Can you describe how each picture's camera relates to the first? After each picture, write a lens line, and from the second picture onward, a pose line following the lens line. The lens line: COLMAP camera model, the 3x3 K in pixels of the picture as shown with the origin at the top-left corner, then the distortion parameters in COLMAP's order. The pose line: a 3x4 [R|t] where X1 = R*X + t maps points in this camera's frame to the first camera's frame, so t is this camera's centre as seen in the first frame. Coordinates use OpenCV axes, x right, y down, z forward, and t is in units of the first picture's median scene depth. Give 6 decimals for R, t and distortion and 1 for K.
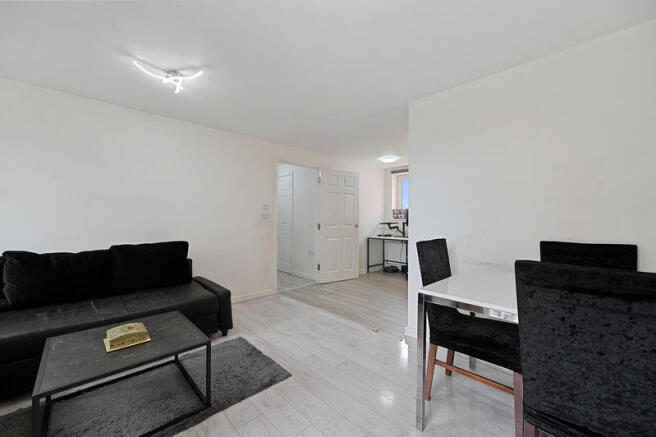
lens RADIAL K [[259.4, 0, 327.3], [0, 259.4, 215.7], [0, 0, 1]] dist [-0.022933, -0.000165]
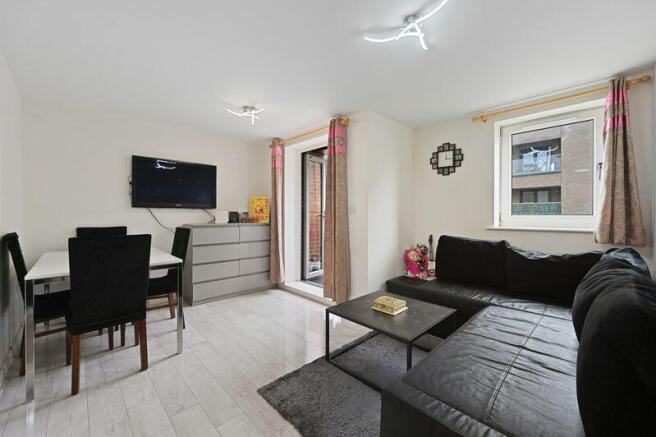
lens RADIAL K [[259.4, 0, 327.3], [0, 259.4, 215.7], [0, 0, 1]] dist [-0.022933, -0.000165]
pose [[-0.999992, -0.000911, -0.003855, -0.148941], [-0.000937, 0.999977, 0.006746, 0.019073], [0.003848, 0.006750, -0.999970, 0.777498]]
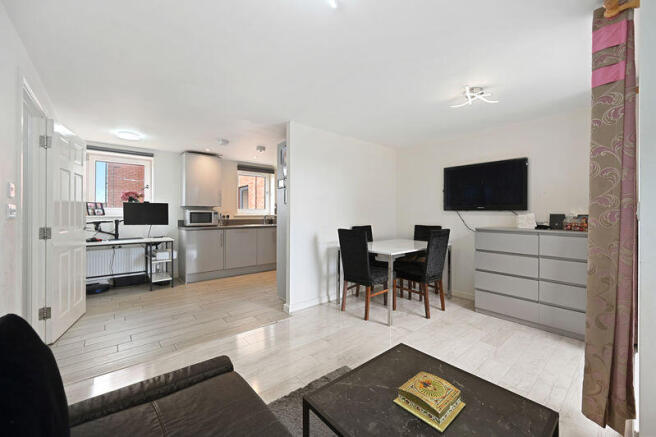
lens RADIAL K [[259.4, 0, 327.3], [0, 259.4, 215.7], [0, 0, 1]] dist [-0.022933, -0.000165]
pose [[0.068332, -0.020706, 0.997448, -0.486922], [0.004031, 0.999782, 0.020479, 0.000009], [-0.997654, 0.002621, 0.068401, 0.424966]]
